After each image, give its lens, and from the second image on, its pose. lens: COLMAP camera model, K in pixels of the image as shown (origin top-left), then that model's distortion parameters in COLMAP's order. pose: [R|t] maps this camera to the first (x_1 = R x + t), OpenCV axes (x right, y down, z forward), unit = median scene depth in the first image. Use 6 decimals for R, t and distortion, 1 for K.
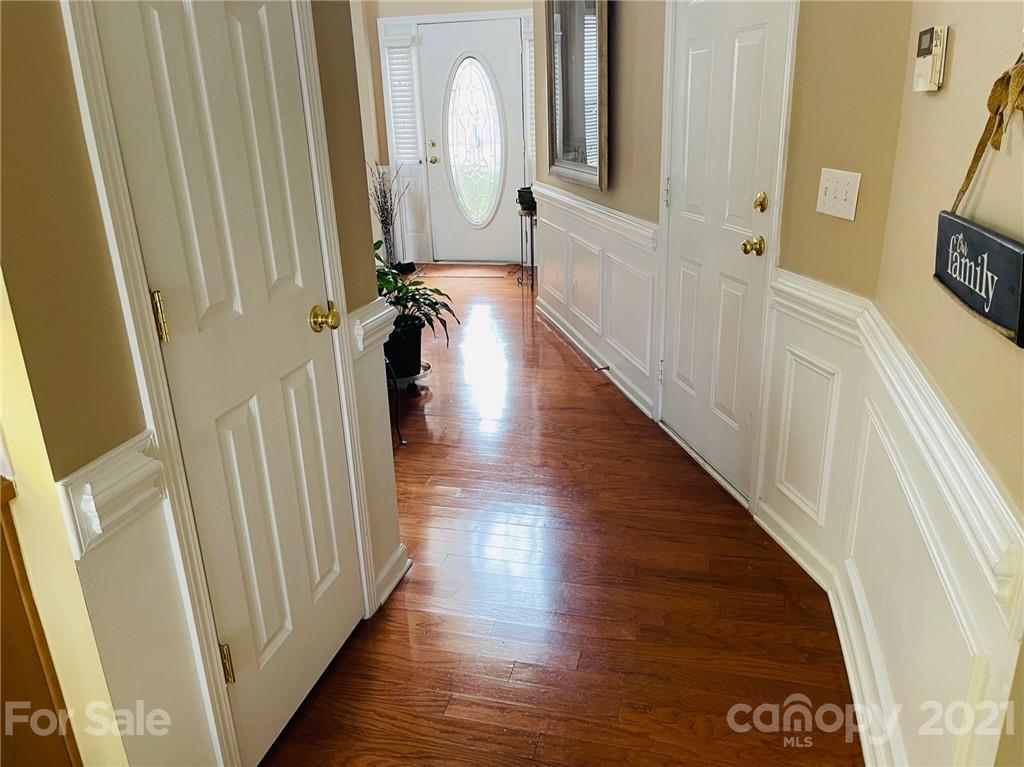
lens RADIAL K [[767.2, 0, 512.0], [0, 767.2, 383.5], [0, 0, 1]] dist [0.068284, -0.080162]
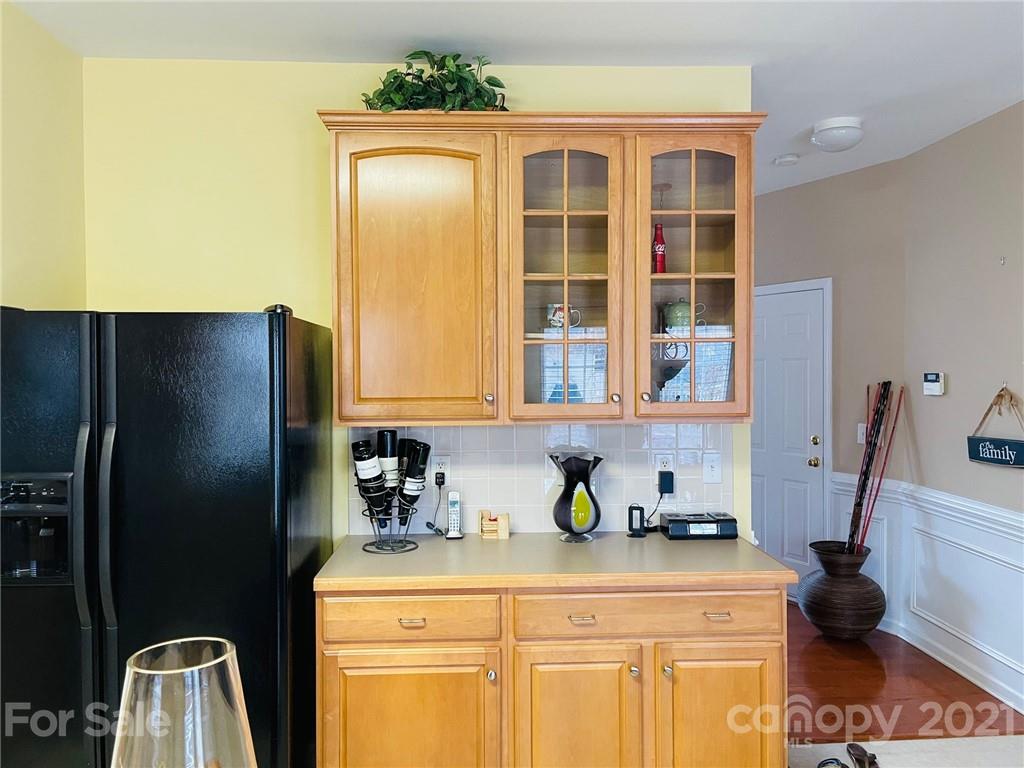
lens RADIAL K [[767.2, 0, 512.0], [0, 767.2, 384.0], [0, 0, 1]] dist [0.068284, -0.080162]
pose [[0.953893, 0.024204, 0.299170, -1.906571], [0.075645, 0.945182, -0.317661, 0.377911], [-0.290459, 0.325645, 0.899772, -1.144227]]
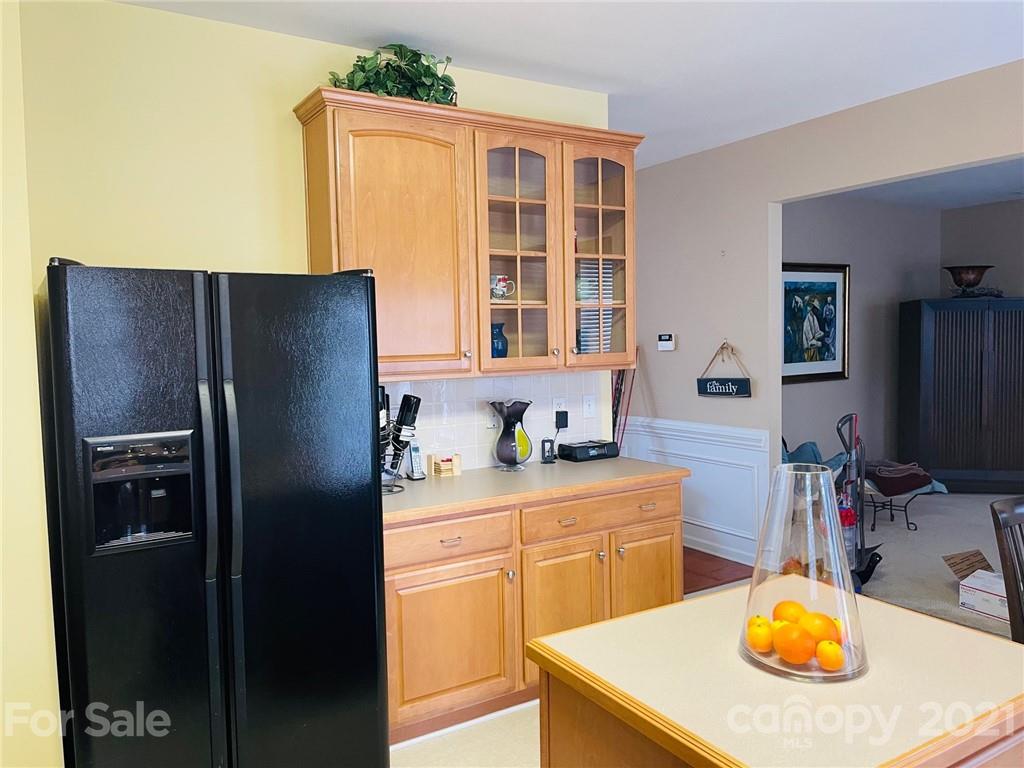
lens RADIAL K [[767.2, 0, 512.0], [0, 767.2, 384.0], [0, 0, 1]] dist [0.068284, -0.080162]
pose [[0.687634, -0.023197, 0.725686, -2.967869], [0.247562, 0.947086, -0.204306, 0.376818], [-0.682548, 0.320140, 0.656992, -0.934005]]
